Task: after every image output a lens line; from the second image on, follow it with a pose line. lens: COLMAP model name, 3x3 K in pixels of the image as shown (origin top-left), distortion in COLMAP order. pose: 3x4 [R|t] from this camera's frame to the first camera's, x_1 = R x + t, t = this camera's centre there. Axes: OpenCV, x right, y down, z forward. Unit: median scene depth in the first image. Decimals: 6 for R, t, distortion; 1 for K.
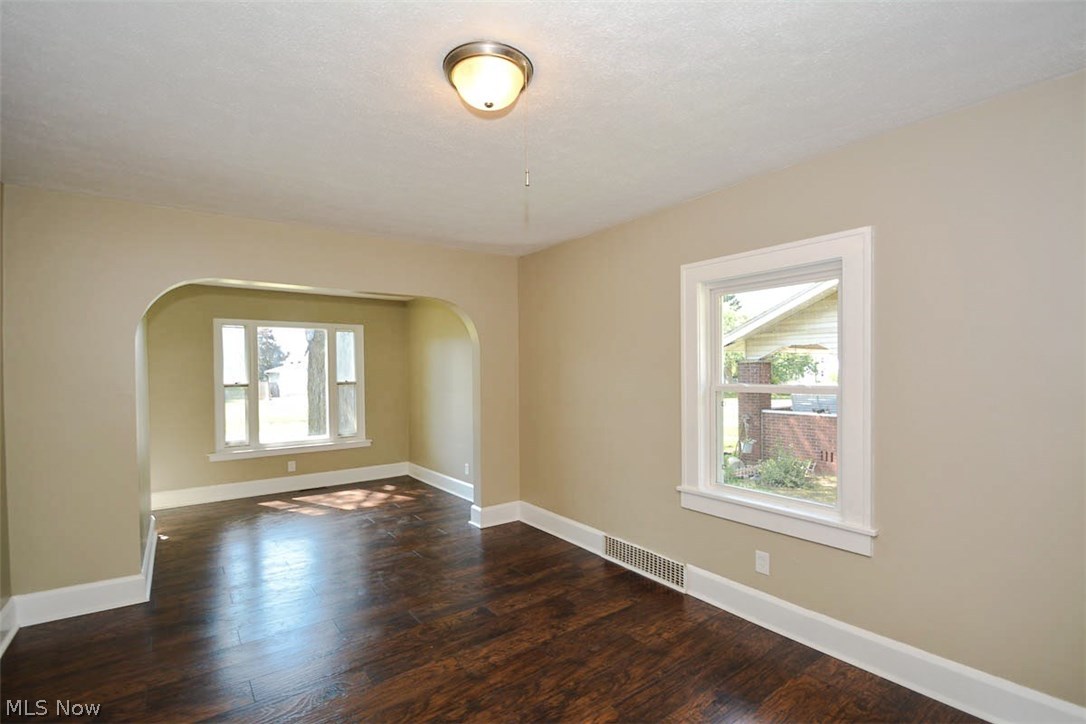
lens RADIAL K [[482.0, 0, 552.8], [0, 482.0, 370.5], [0, 0, 1]] dist [-0.001306, -0.006171]
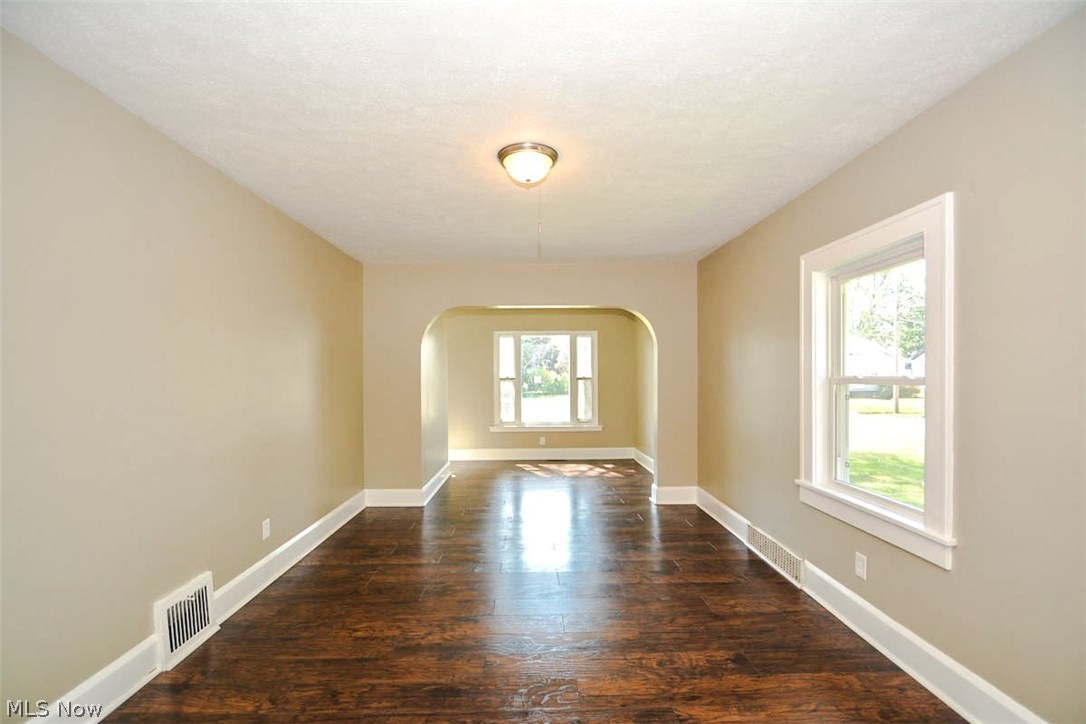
lens RADIAL K [[482.0, 0, 547.0], [0, 482.0, 366.8], [0, 0, 1]] dist [-0.001306, -0.006171]
pose [[0.810441, -0.009426, -0.585744, 0.260893], [0.005810, 0.999951, -0.008052, 0.008614], [0.585791, 0.003123, 0.810456, -0.059938]]
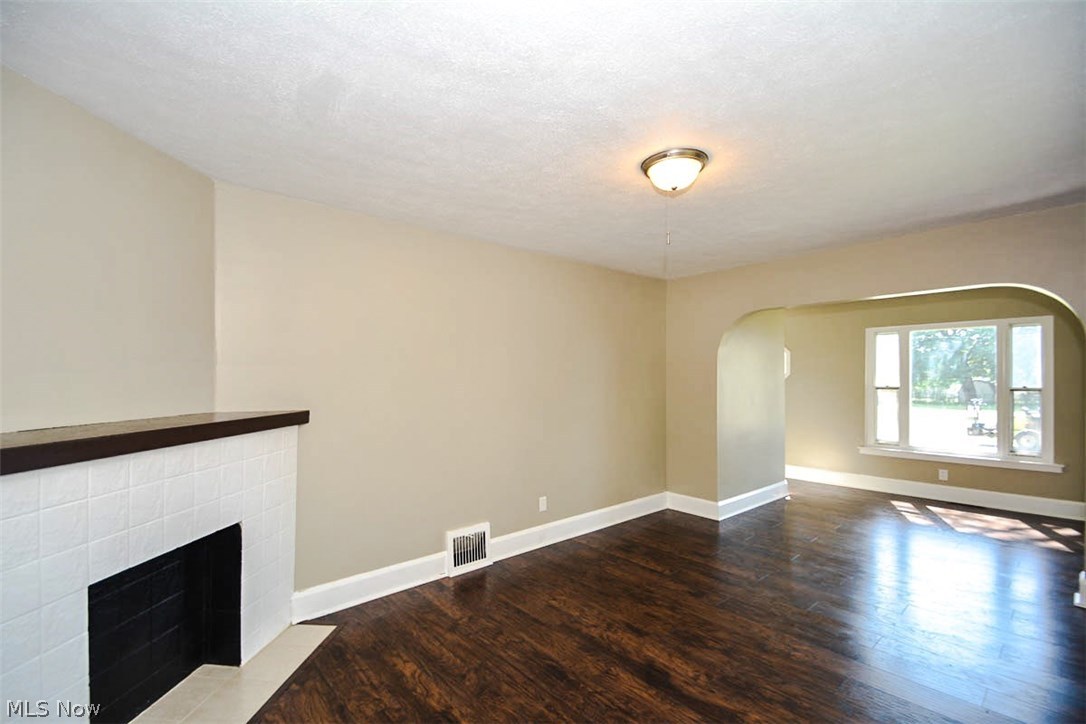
lens RADIAL K [[482.0, 0, 534.4], [0, 482.0, 365.0], [0, 0, 1]] dist [-0.001306, -0.006171]
pose [[0.035731, -0.021116, -0.999138, 0.418444], [0.011274, 0.999722, -0.020725, -0.008318], [0.999298, -0.010524, 0.035959, 0.178706]]
